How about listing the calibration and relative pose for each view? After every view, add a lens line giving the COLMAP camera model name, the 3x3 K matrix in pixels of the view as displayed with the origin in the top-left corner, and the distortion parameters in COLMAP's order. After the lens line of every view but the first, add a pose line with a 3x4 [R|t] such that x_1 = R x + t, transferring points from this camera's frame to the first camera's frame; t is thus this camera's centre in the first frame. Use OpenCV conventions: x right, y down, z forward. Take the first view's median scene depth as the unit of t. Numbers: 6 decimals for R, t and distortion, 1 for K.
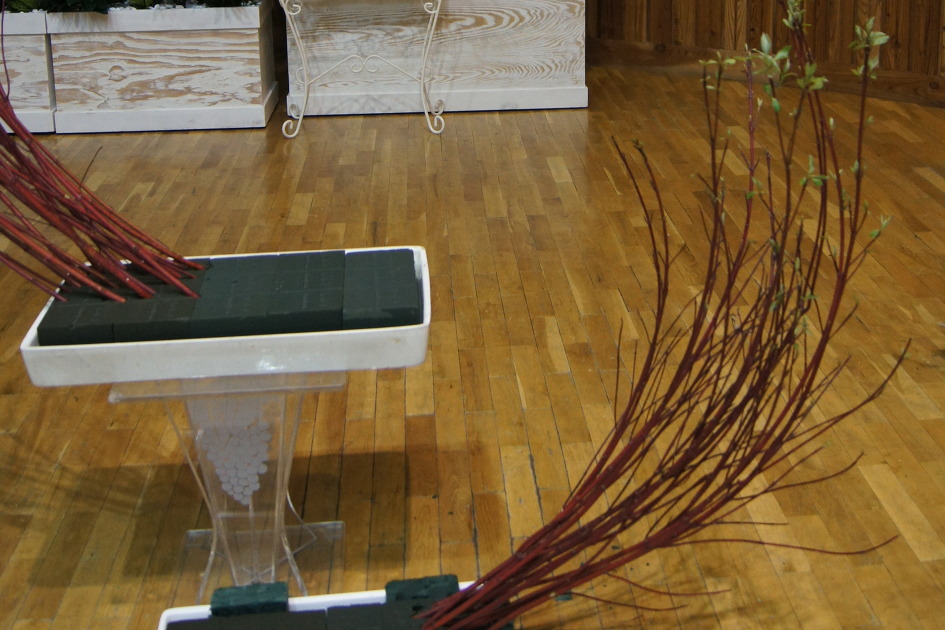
lens RADIAL K [[1175.3, 0, 492.7], [0, 1175.3, -0.9], [0, 0, 1]] dist [-0.082300, 0.016724]
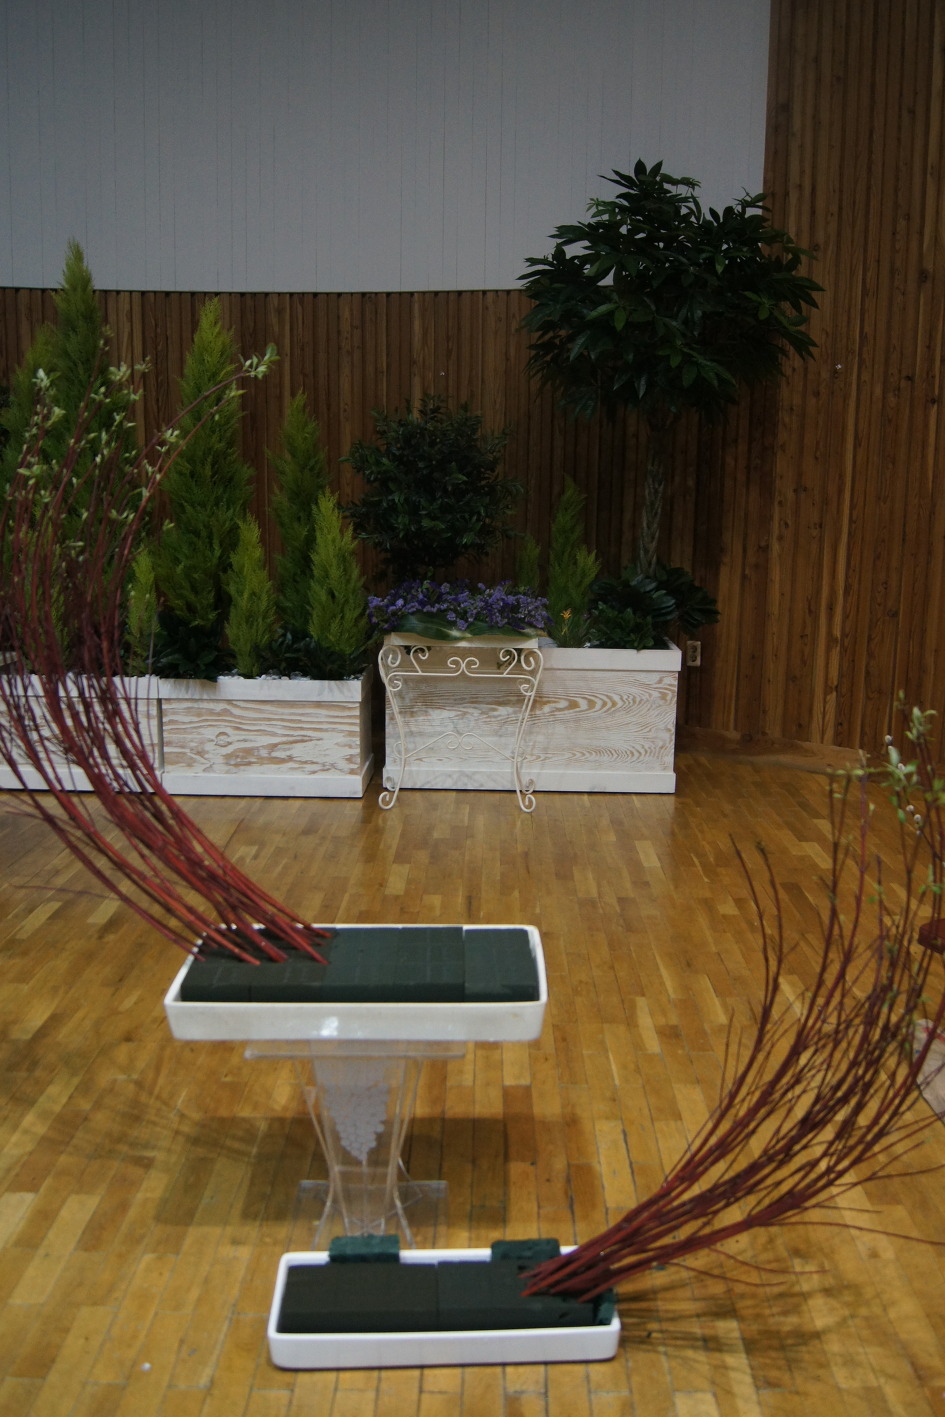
lens RADIAL K [[1160.5, 0, 487.0], [0, 1160.5, 693.8], [0, 0, 1]] dist [-0.077620, 0.009814]
pose [[0.996721, 0.044157, -0.067808, -0.018601], [-0.042980, 0.998900, 0.018724, -0.006570], [0.068561, -0.015748, 0.997523, -0.015530]]
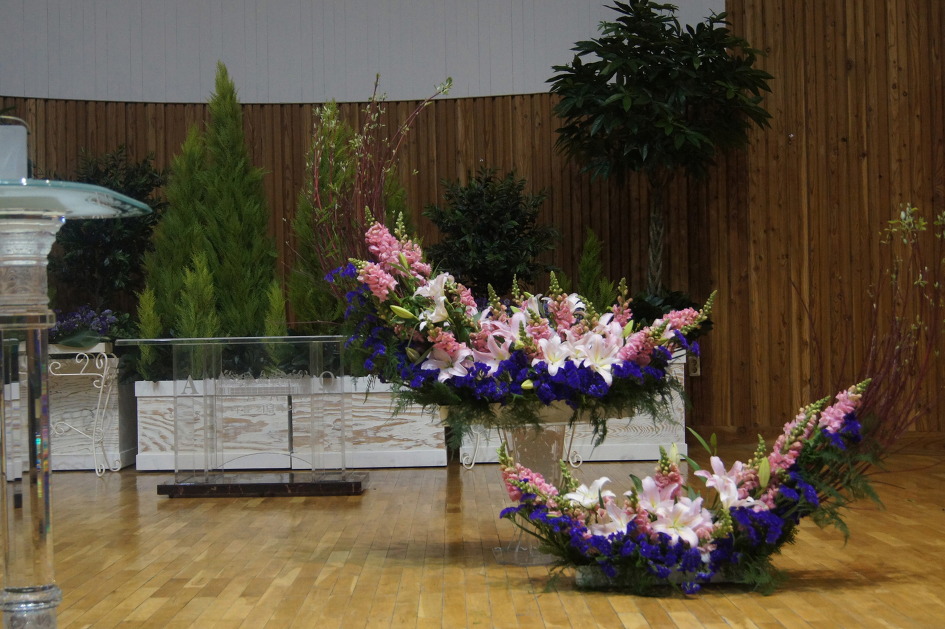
lens RADIAL K [[1319.9, 0, 434.4], [0, 1319.9, 342.4], [0, 0, 1]] dist [-0.013637, -0.063988]
pose [[0.996598, -0.002751, -0.082368, -0.084435], [-0.010532, 0.986996, -0.160399, 0.216677], [0.081738, 0.160721, 0.983610, -0.527259]]
